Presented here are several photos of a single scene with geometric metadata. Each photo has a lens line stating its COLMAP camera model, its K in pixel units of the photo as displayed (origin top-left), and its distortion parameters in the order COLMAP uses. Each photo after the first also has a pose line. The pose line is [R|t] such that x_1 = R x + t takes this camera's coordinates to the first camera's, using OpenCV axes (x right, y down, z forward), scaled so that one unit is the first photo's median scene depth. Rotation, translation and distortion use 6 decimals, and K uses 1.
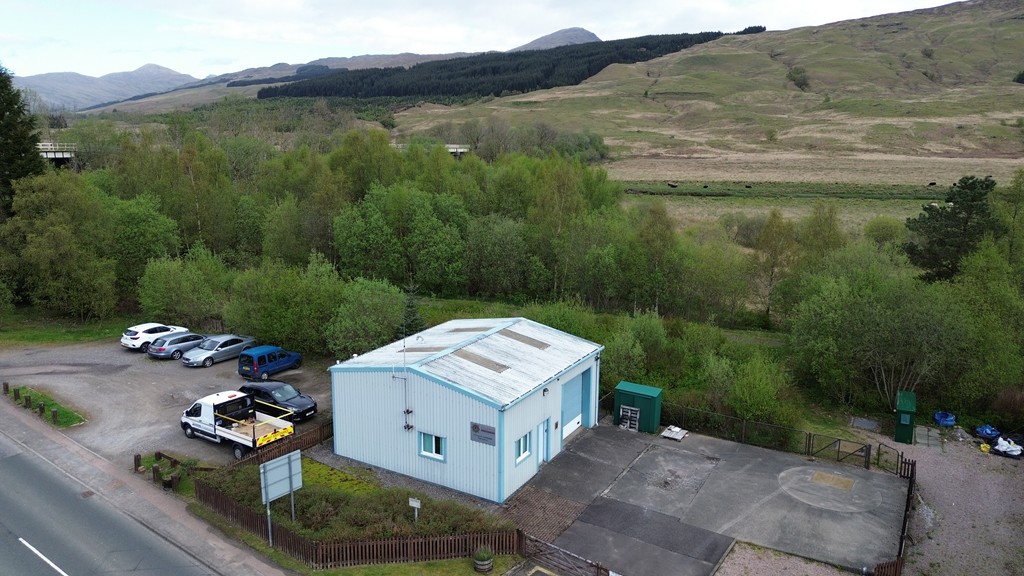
lens RADIAL K [[723.8, 0, 511.4], [0, 723.8, 279.6], [0, 0, 1]] dist [0.069147, -0.062823]
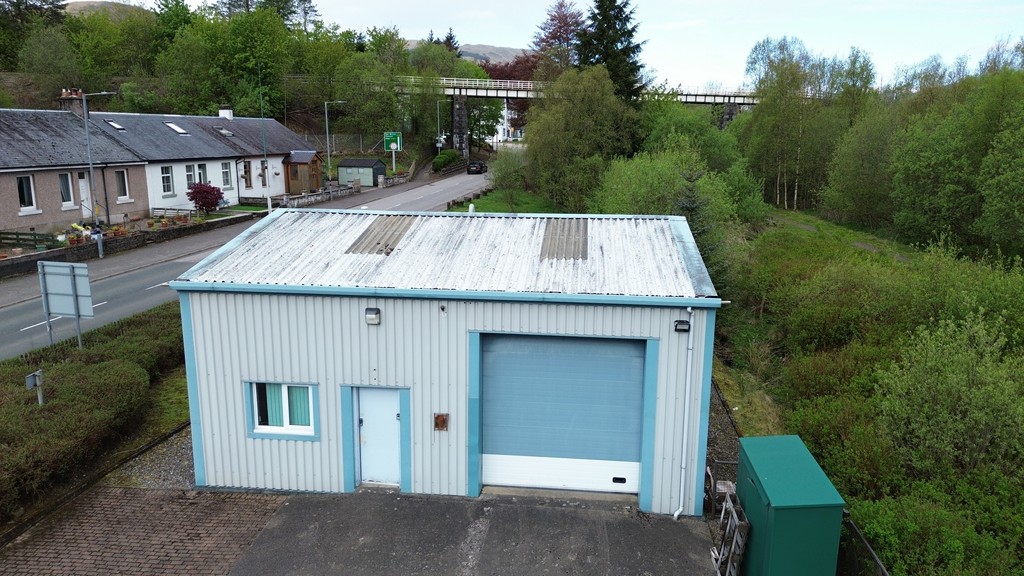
lens RADIAL K [[723.8, 0, 510.6], [0, 723.8, 286.0], [0, 0, 1]] dist [0.069147, -0.062823]
pose [[0.408926, 0.187526, -0.893092, 0.392049], [-0.187644, 0.975025, 0.118812, 0.065528], [0.893067, 0.118998, 0.433901, 0.781344]]
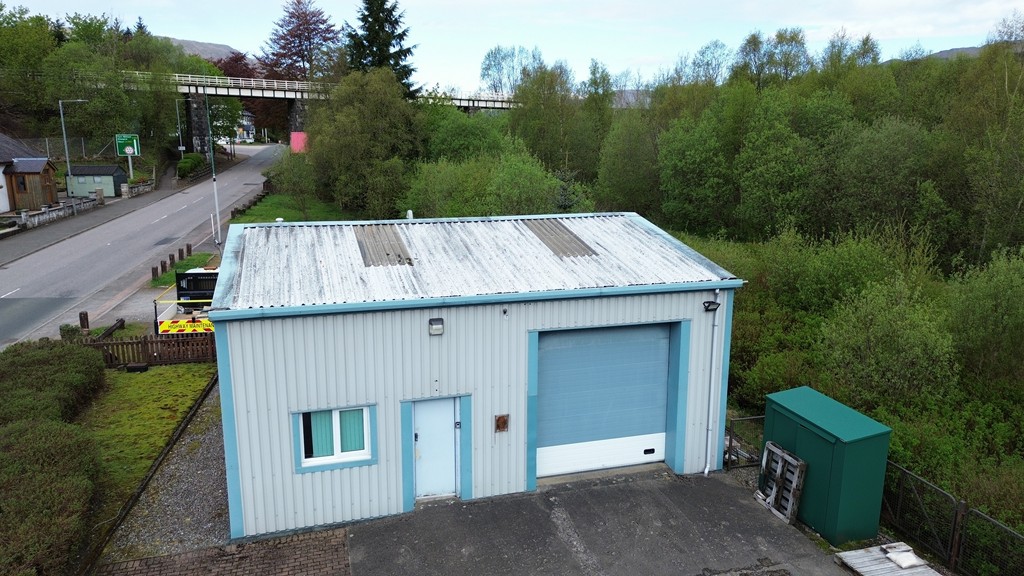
lens RADIAL K [[723.8, 0, 511.0], [0, 723.8, 285.0], [0, 0, 1]] dist [0.069147, -0.062823]
pose [[0.724502, 0.135618, -0.675800, 0.308066], [-0.134561, 0.989417, 0.054296, 0.091602], [0.676011, 0.051598, 0.735083, 0.639338]]
